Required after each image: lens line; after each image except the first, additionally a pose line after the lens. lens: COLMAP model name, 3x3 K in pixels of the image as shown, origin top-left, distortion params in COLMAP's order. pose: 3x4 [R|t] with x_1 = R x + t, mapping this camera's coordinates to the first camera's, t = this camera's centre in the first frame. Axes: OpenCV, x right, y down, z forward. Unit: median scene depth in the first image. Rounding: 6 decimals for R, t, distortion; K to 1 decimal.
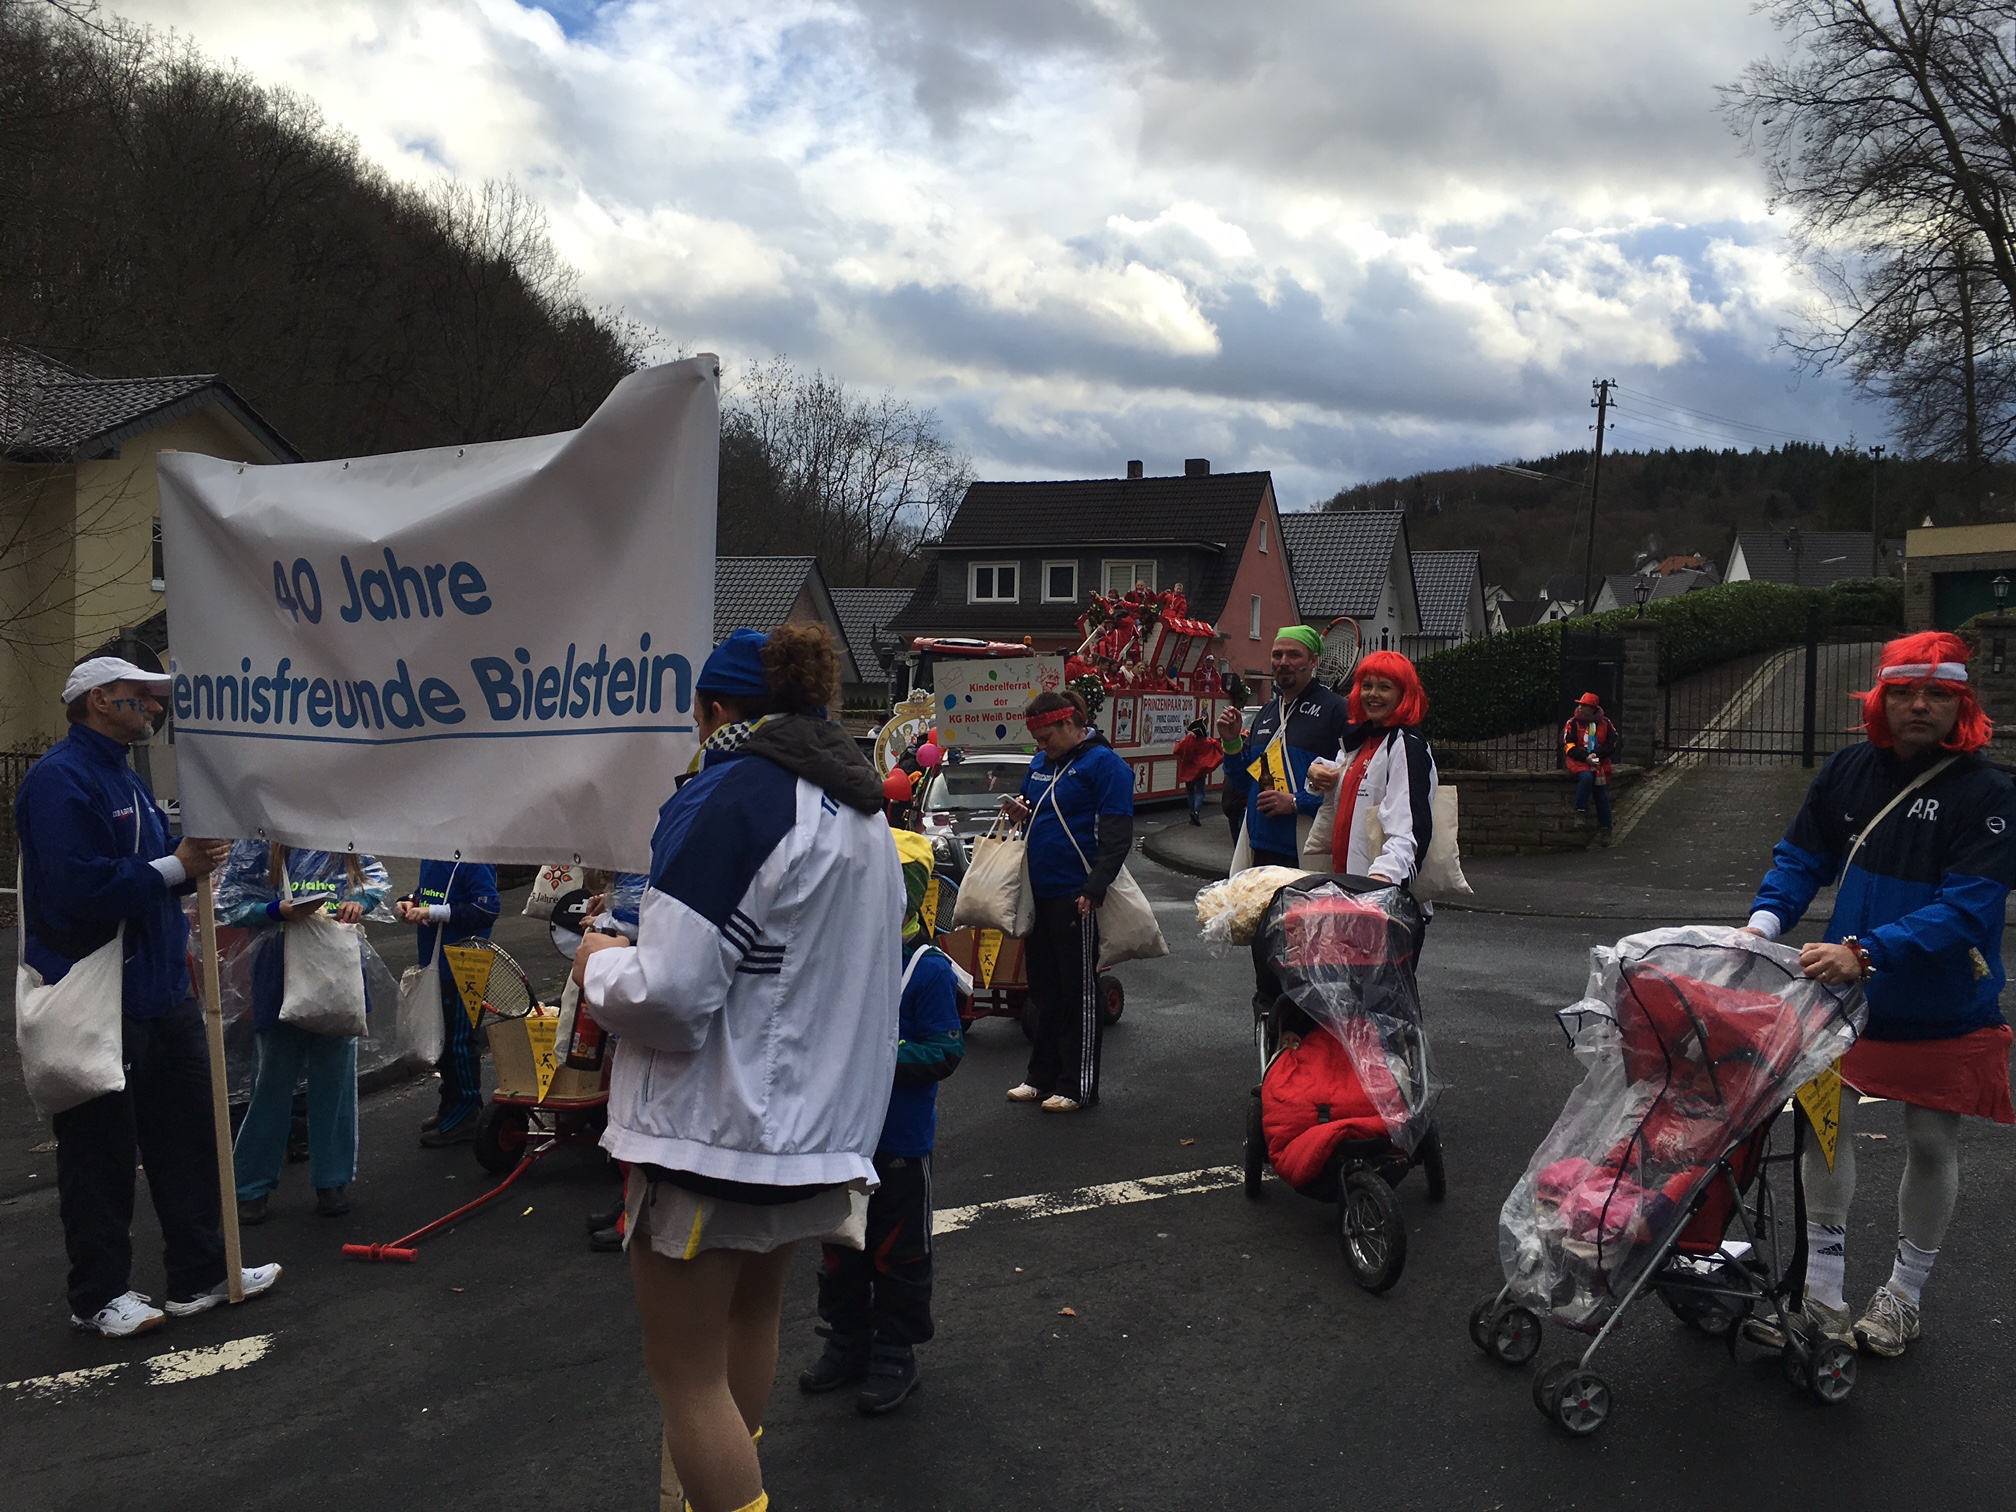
lens RADIAL K [[1715.0, 0, 1002.9], [0, 1715.0, 744.8], [0, 0, 1]] dist [0.094127, -0.127600]
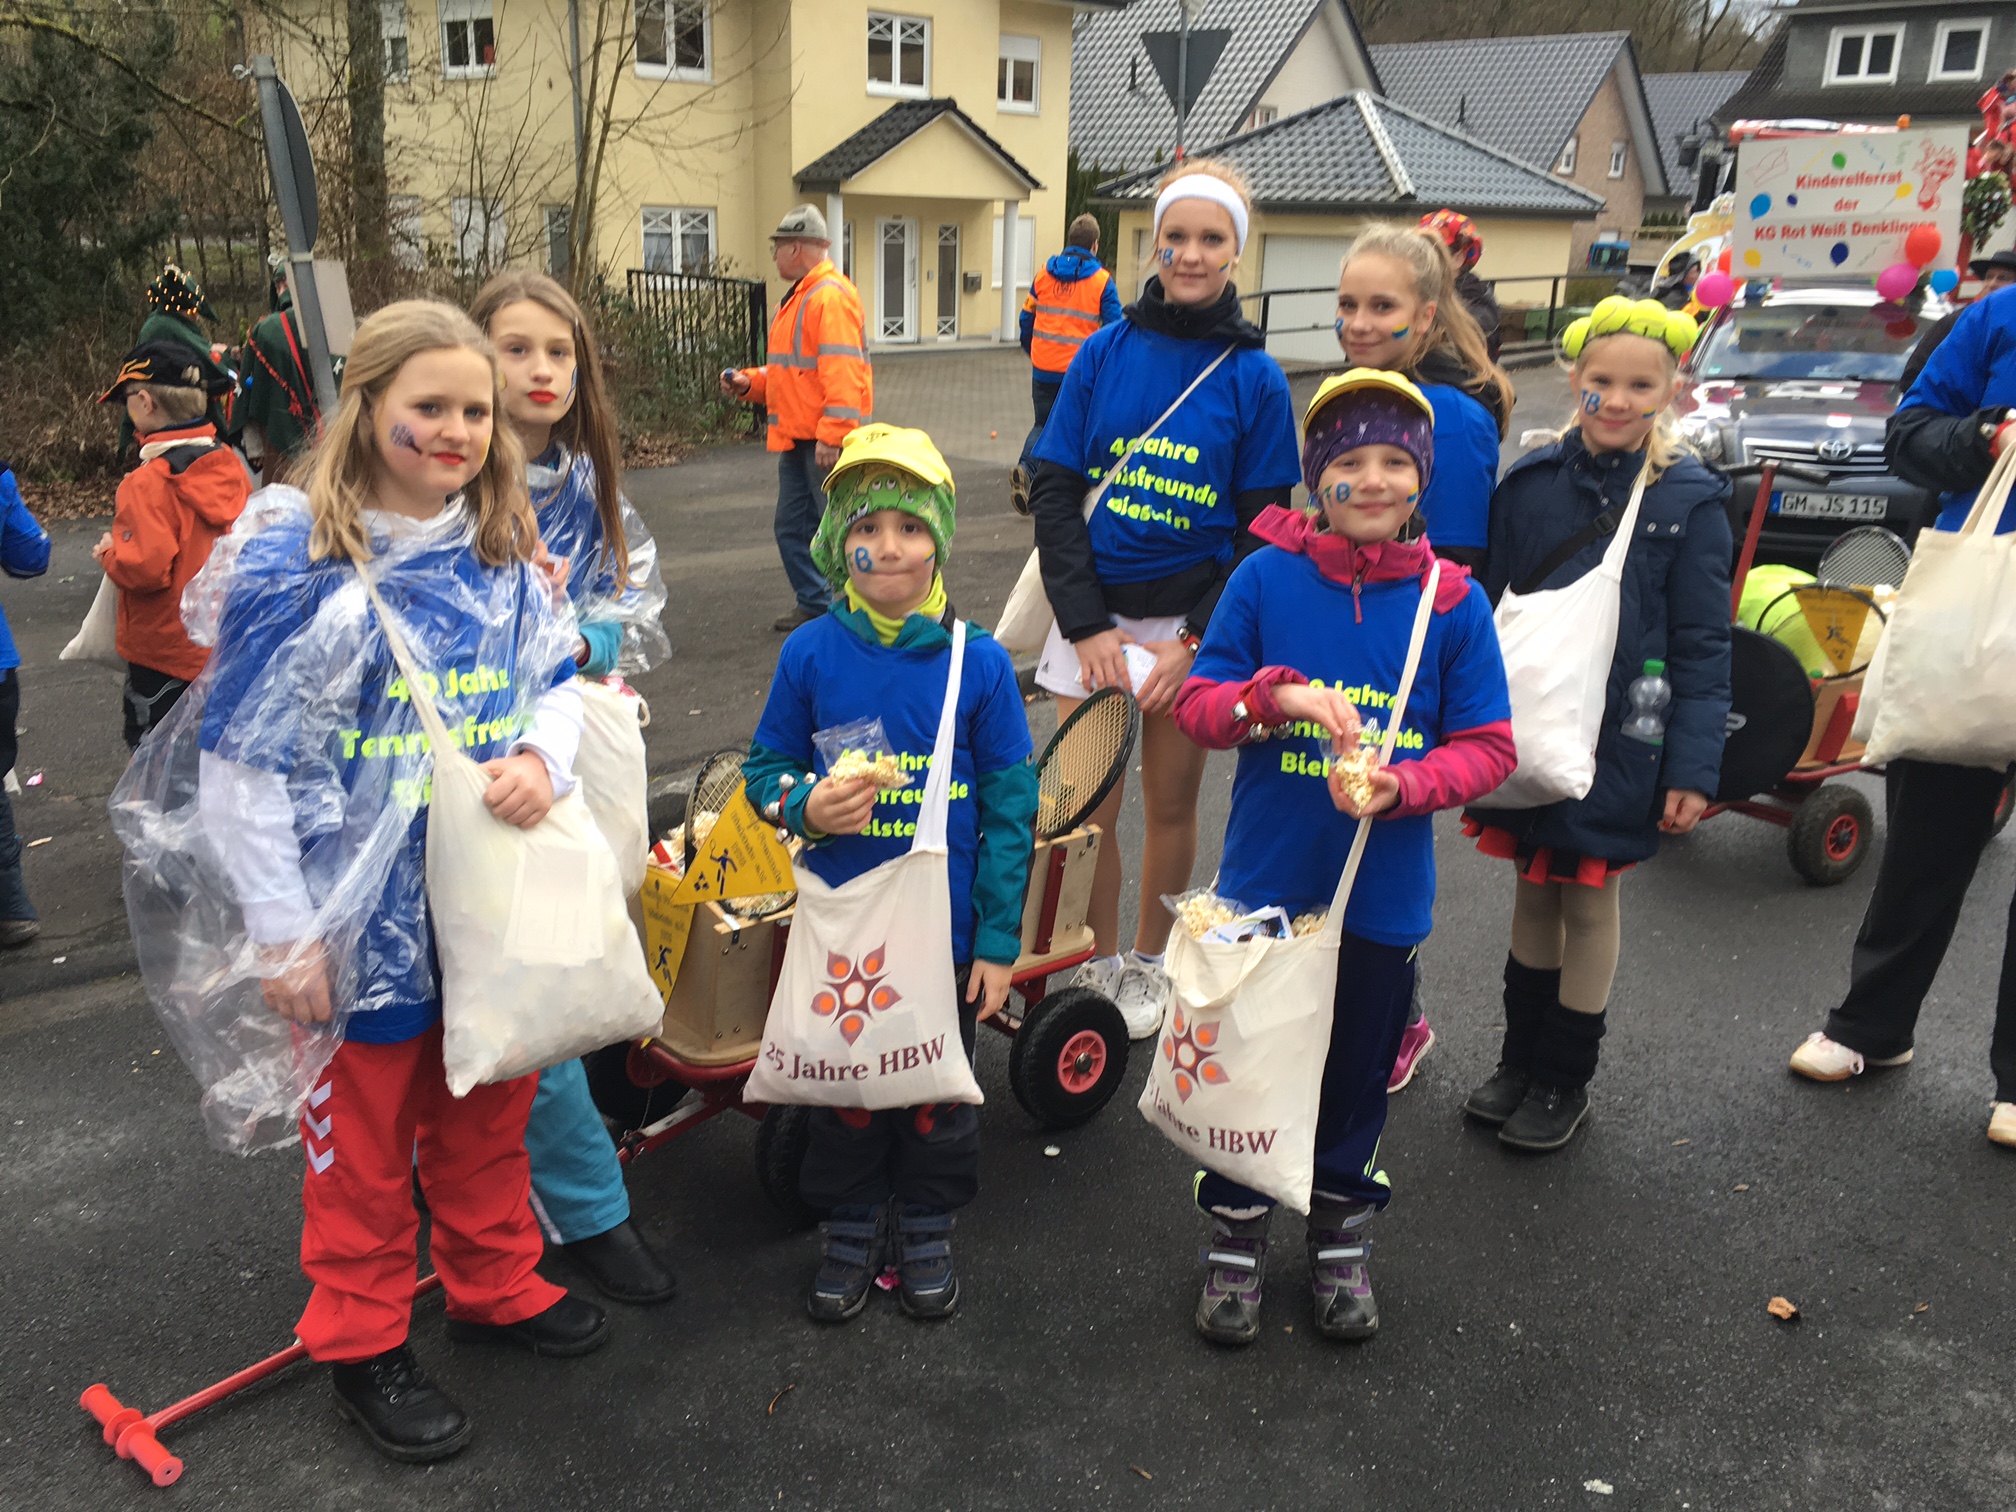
lens RADIAL K [[1713.5, 0, 1000.7], [0, 1713.5, 782.4], [0, 0, 1]] dist [0.089075, -0.106958]
pose [[0.906624, 0.129127, -0.401695, 0.003849], [-0.010122, 0.958403, 0.285239, -0.001883], [0.421818, -0.254538, 0.870218, 0.469784]]
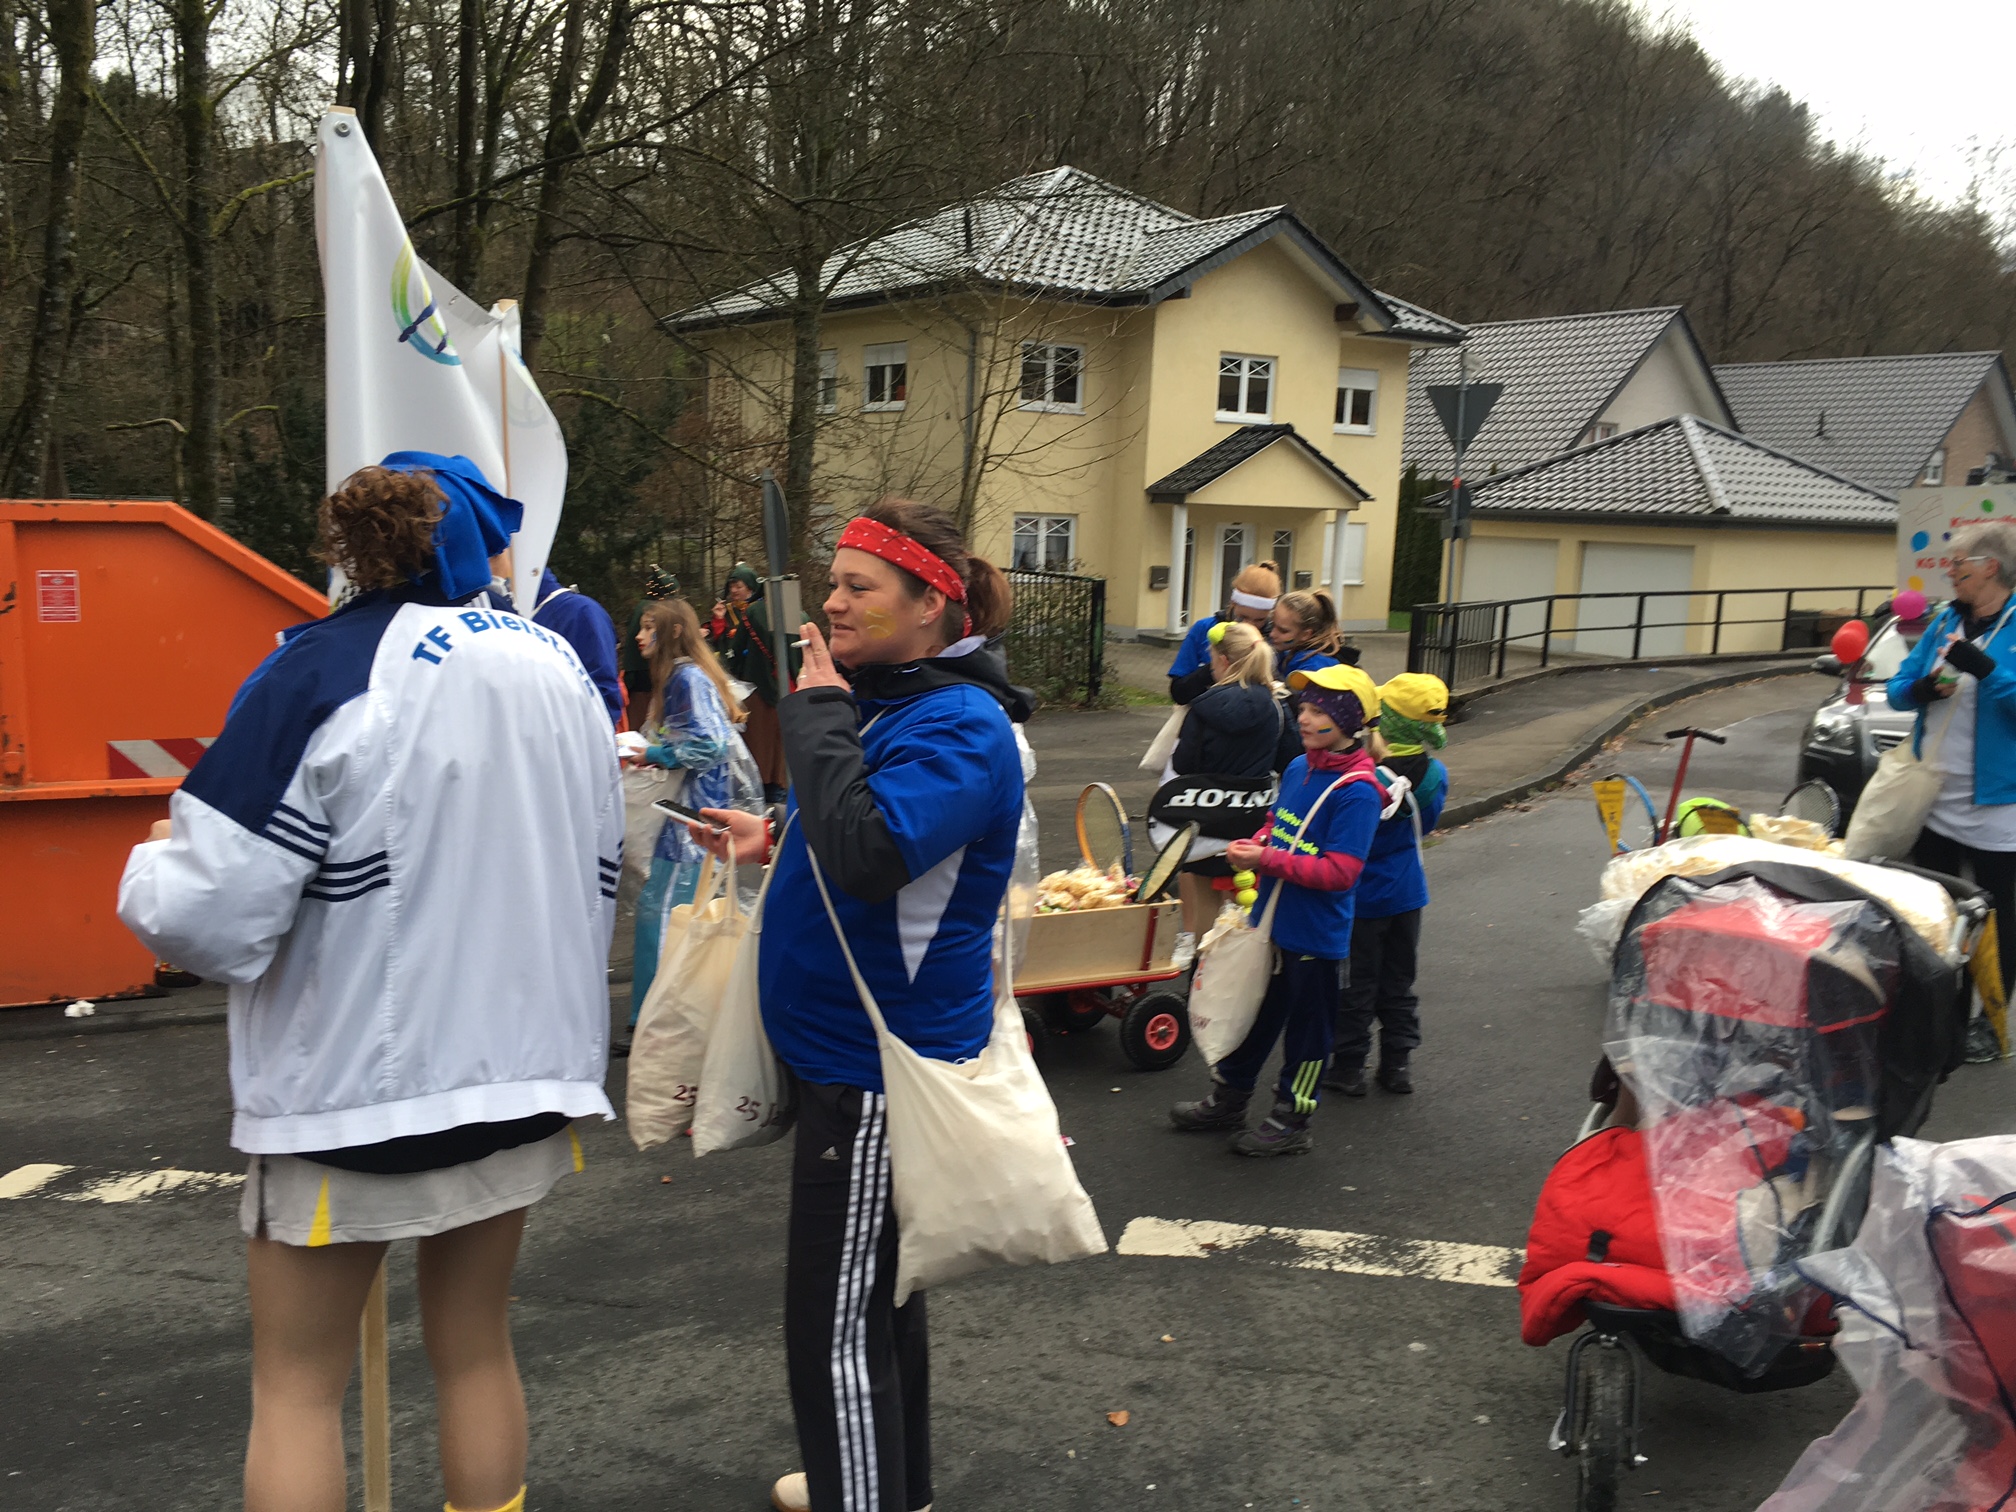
lens RADIAL K [[1699.8, 0, 985.7], [0, 1699.8, 787.8], [0, 0, 1]] dist [0.083860, -0.107175]
pose [[0.793945, 0.103743, -0.599073, 0.215498], [-0.026344, 0.990279, 0.136577, -0.019223], [0.607419, -0.092652, 0.788960, 0.226493]]
